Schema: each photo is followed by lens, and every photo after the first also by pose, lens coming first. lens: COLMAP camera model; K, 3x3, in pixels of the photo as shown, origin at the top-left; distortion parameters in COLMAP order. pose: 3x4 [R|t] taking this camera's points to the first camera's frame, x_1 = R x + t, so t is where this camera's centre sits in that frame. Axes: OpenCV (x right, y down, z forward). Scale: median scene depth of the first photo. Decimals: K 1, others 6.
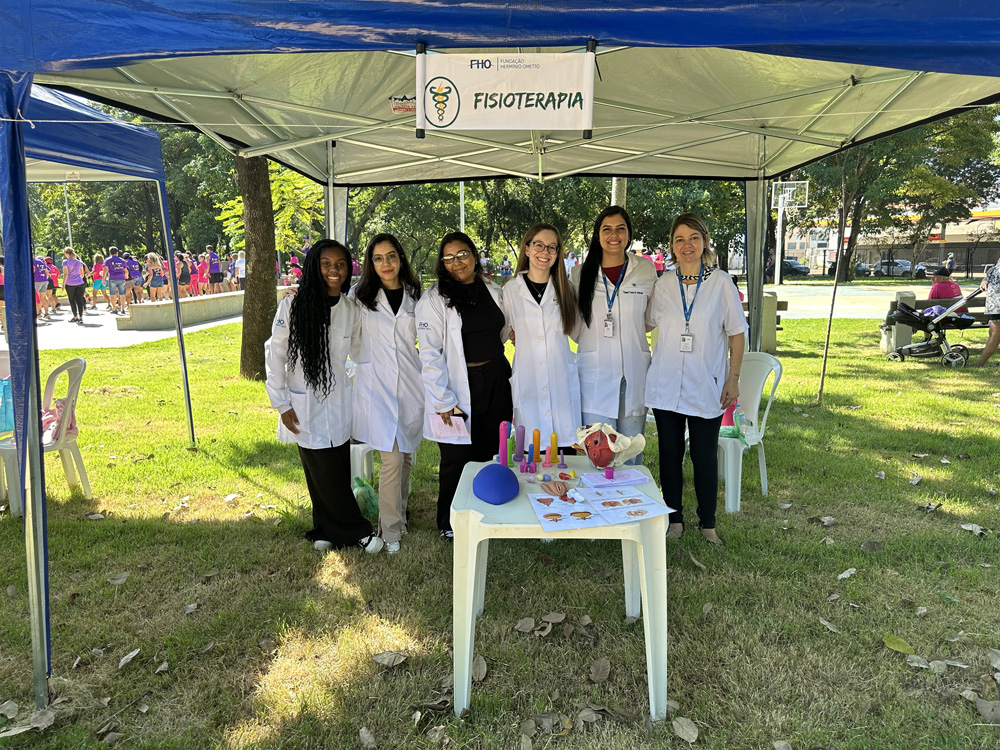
lens RADIAL K [[738.1, 0, 496.6], [0, 738.1, 377.3], [0, 0, 1]] dist [0.035081, 0.001432]
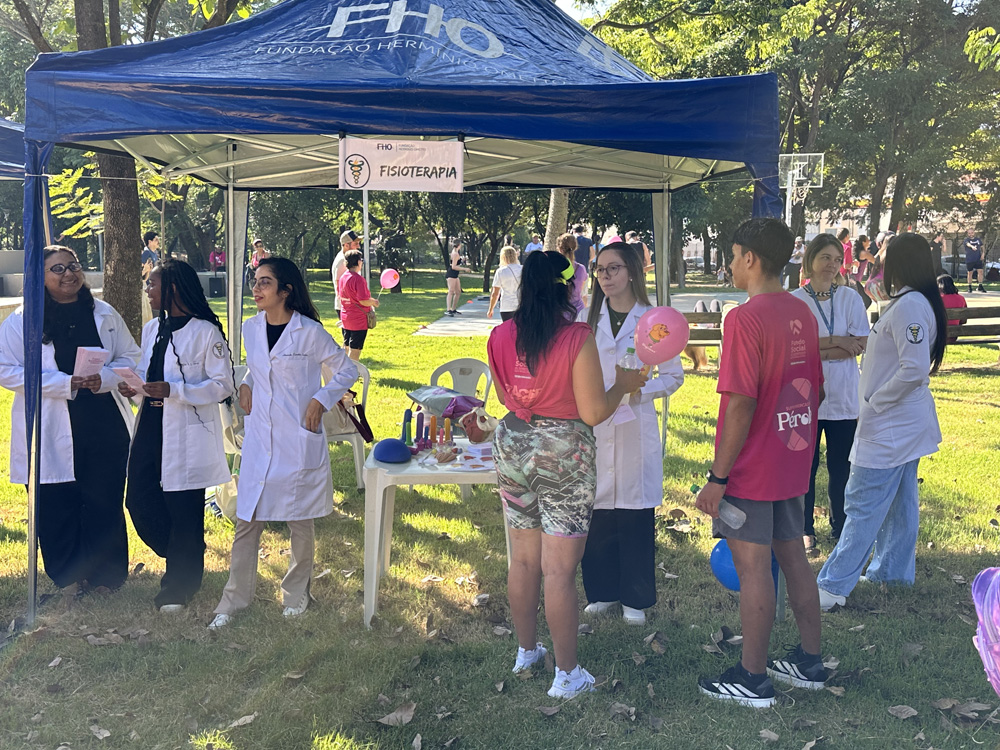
lens RADIAL K [[1056.3, 0, 503.0], [0, 1056.3, 374.0], [0, 0, 1]] dist [0.068018, 0.000000]
pose [[0.996458, -0.000426, 0.084088, 0.033205], [0.003878, 0.999156, -0.040888, 0.099836], [-0.083999, 0.041070, 0.995619, -1.020718]]
